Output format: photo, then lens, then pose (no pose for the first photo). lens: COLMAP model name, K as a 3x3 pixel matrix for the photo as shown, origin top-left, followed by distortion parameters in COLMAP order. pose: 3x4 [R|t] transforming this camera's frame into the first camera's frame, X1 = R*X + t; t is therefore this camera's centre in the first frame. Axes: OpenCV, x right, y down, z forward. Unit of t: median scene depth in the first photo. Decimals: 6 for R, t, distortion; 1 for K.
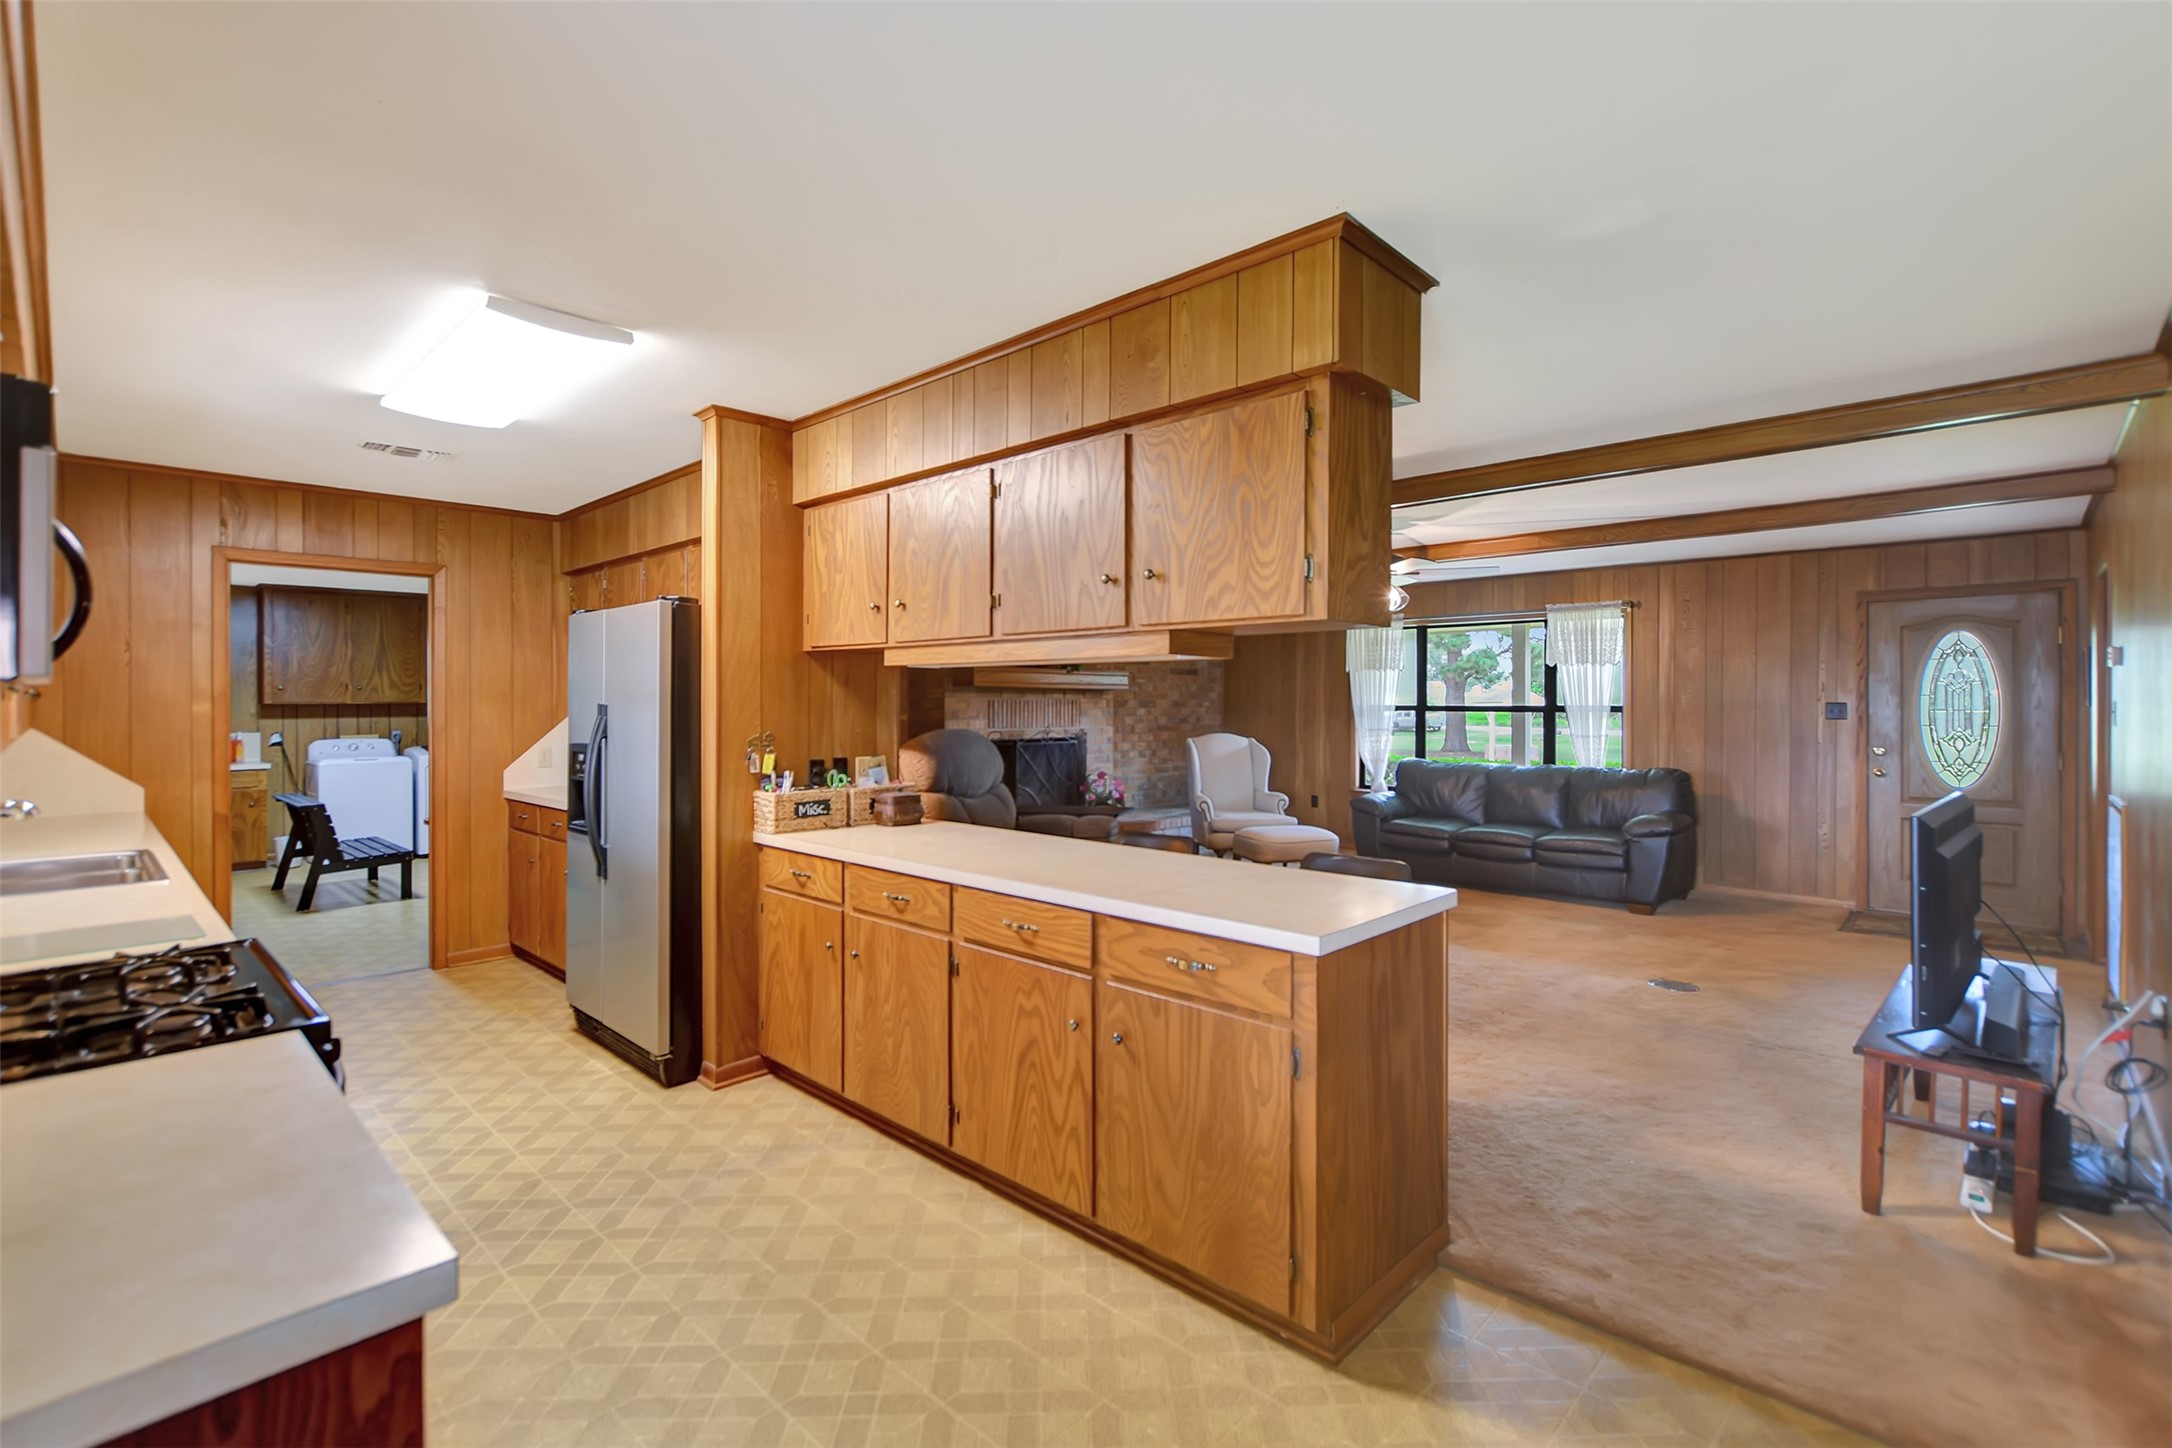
lens RADIAL K [[971.1, 0, 1083.1], [0, 971.1, 710.5], [0, 0, 1]] dist [-0.011391, 0.001957]
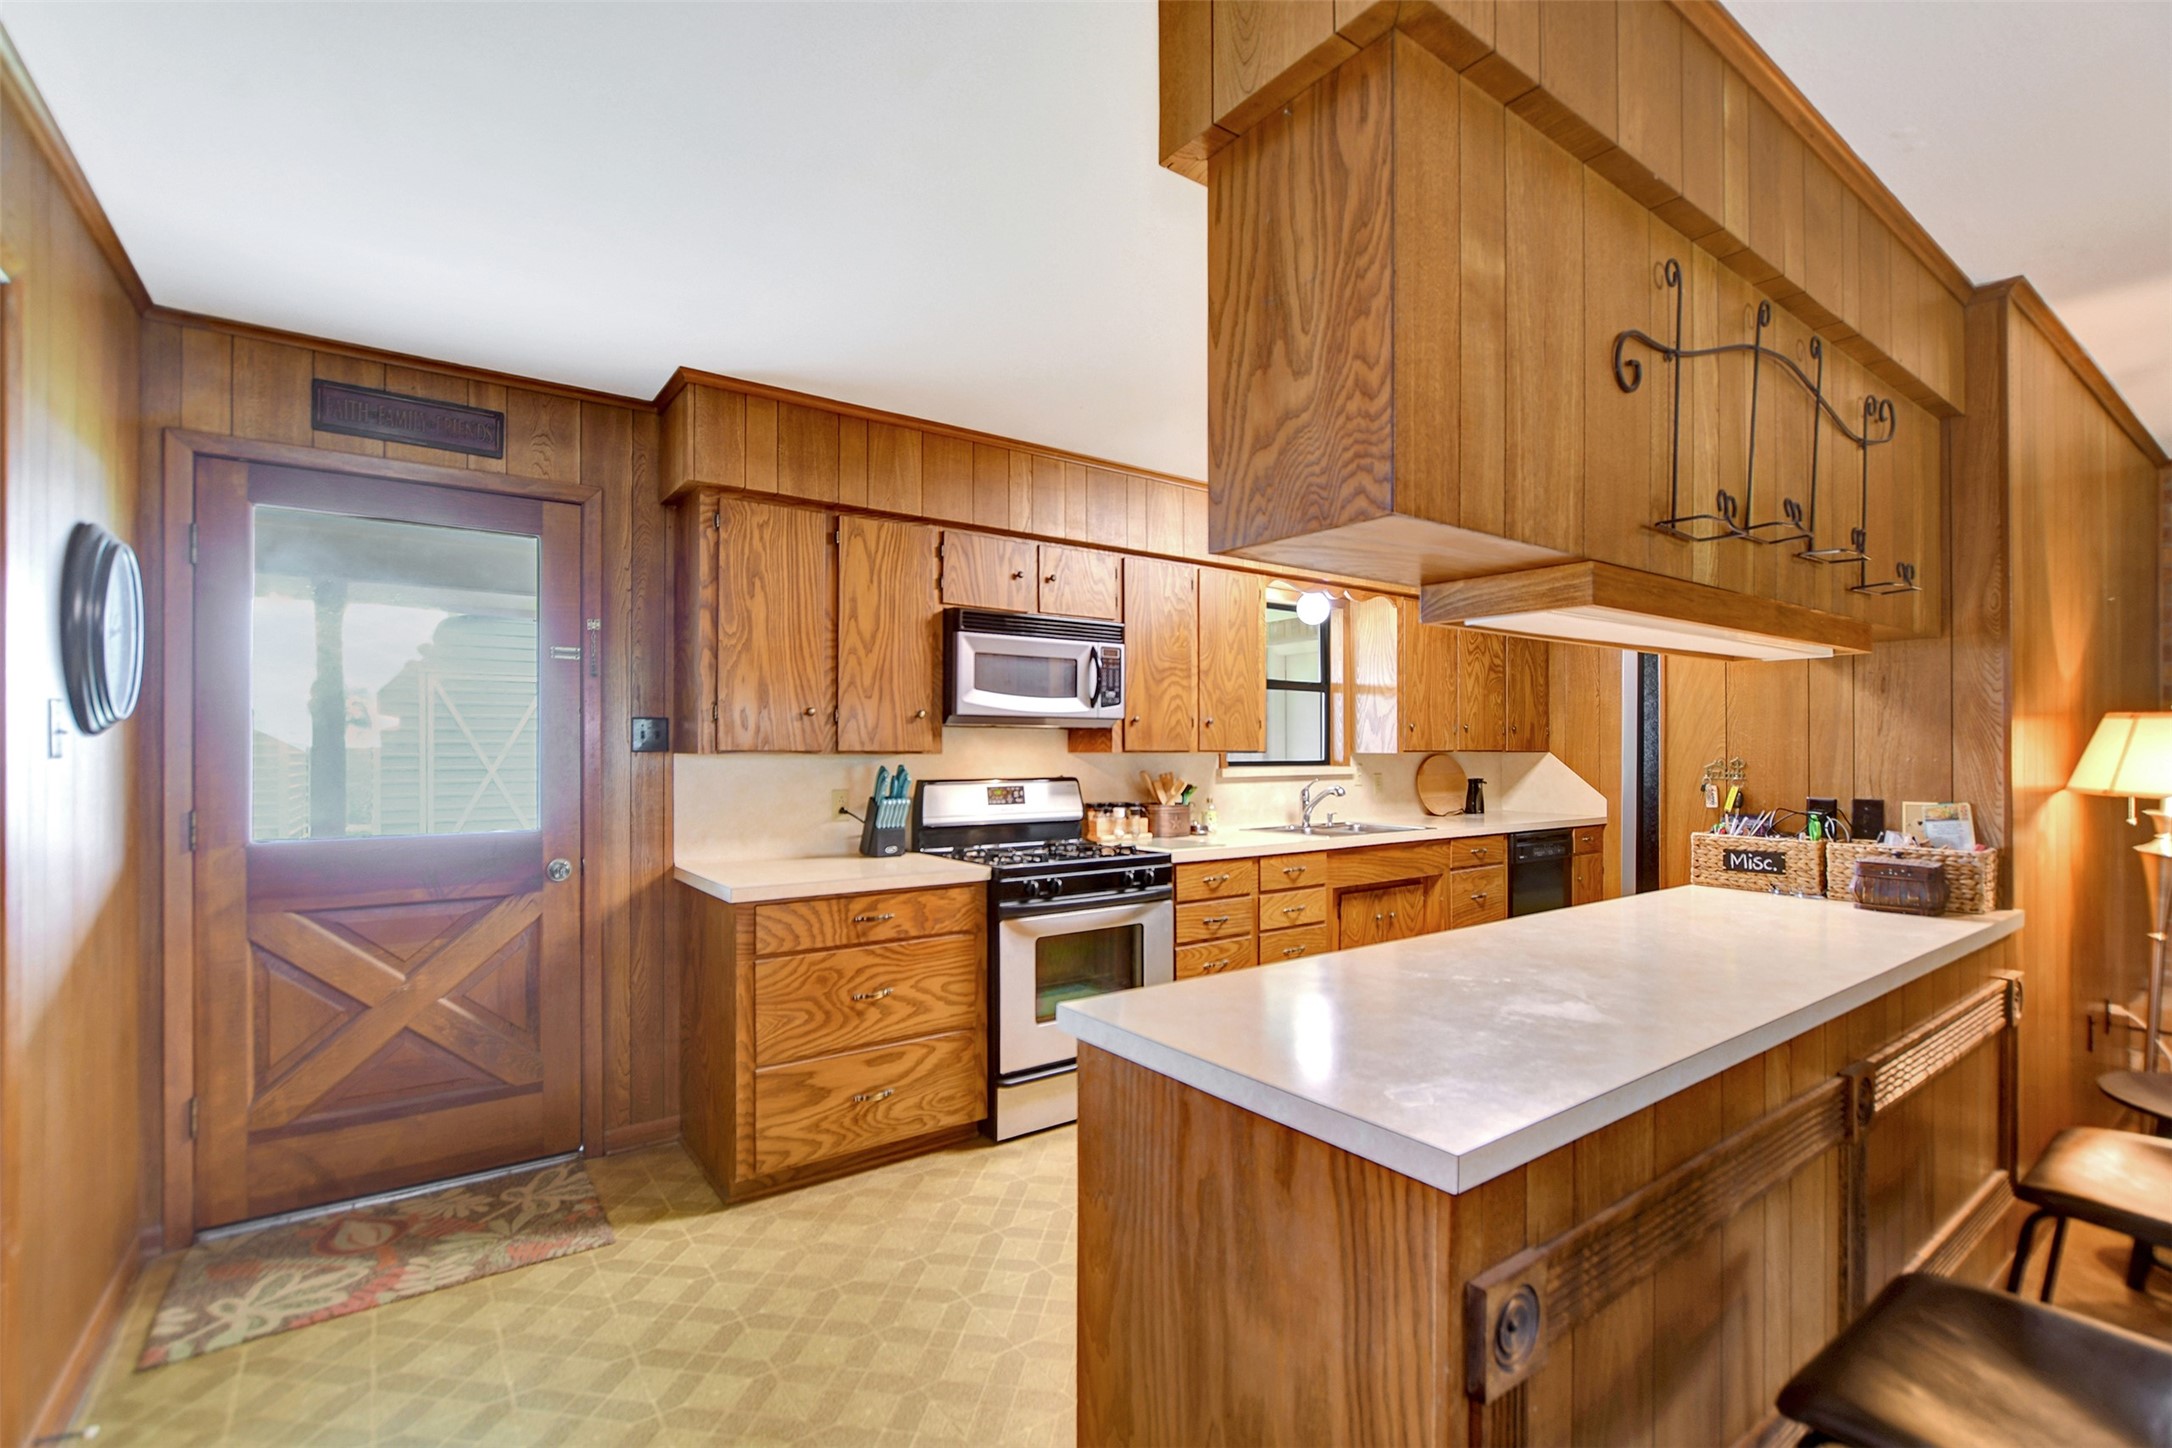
lens RADIAL K [[971.1, 0, 1097.6], [0, 971.1, 752.9], [0, 0, 1]] dist [-0.011391, 0.001957]
pose [[-0.175983, 0.004114, -0.984385, 0.551302], [-0.009425, 0.999938, 0.005864, 0.018875], [0.984348, 0.010310, -0.175933, 0.652025]]
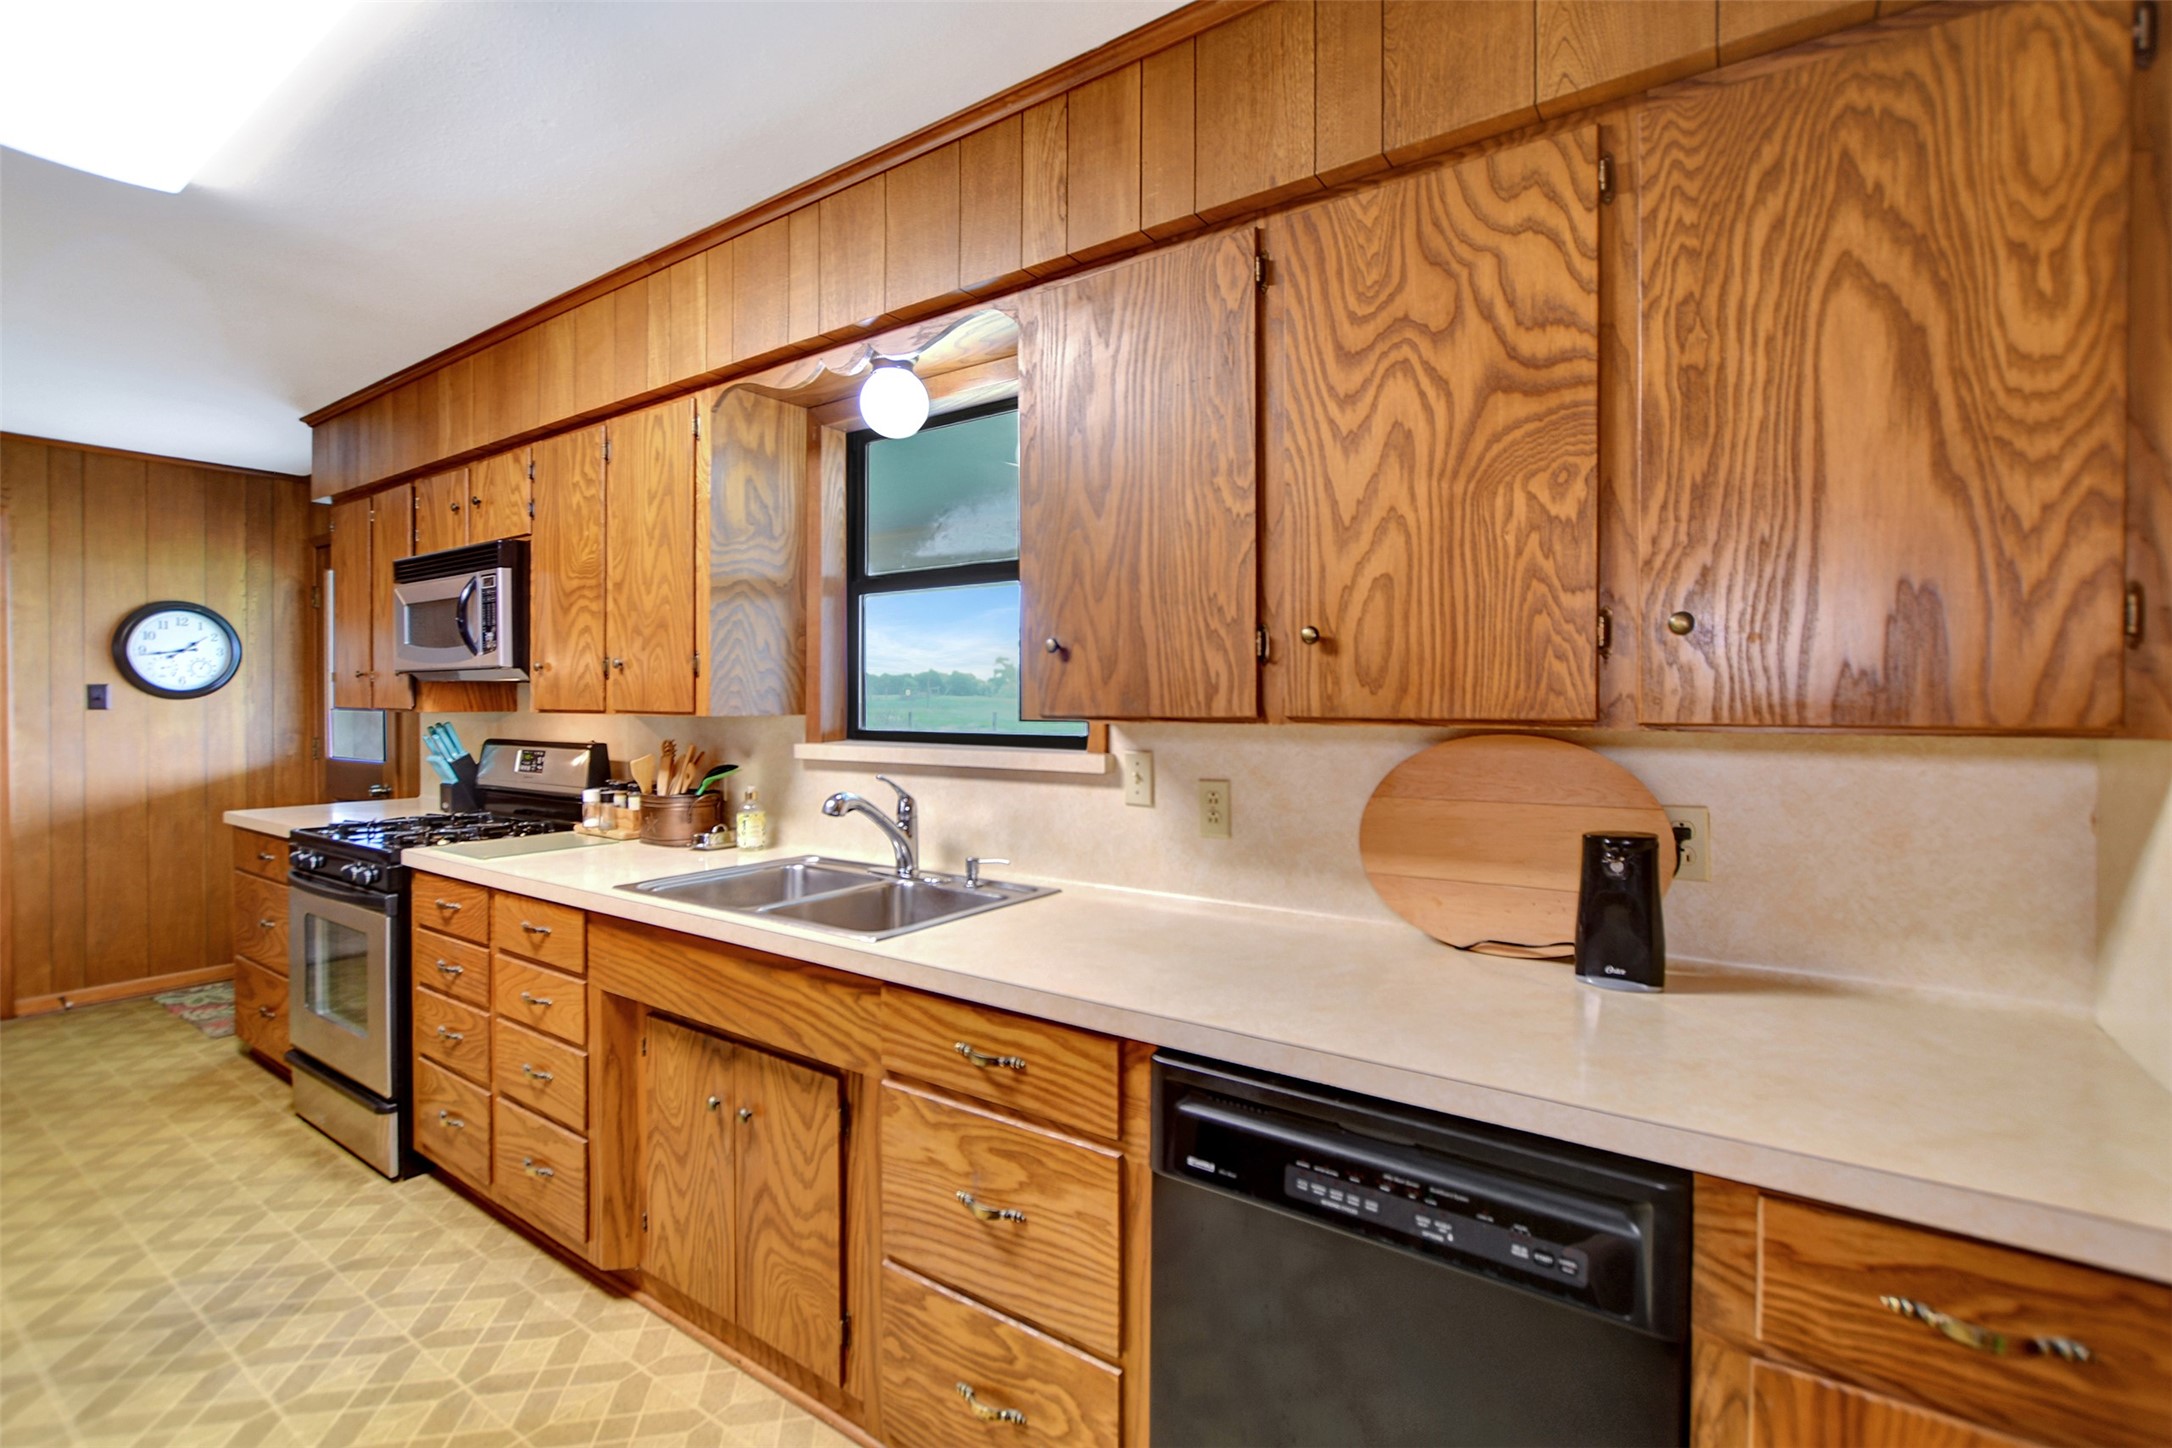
lens RADIAL K [[971.1, 0, 1082.7], [0, 971.1, 710.5], [0, 0, 1]] dist [-0.011391, 0.001957]
pose [[-0.989769, 0.001396, -0.142670, -0.894165], [-0.001047, 0.999854, 0.017044, 0.008301], [0.142673, 0.017019, -0.989624, 1.361138]]
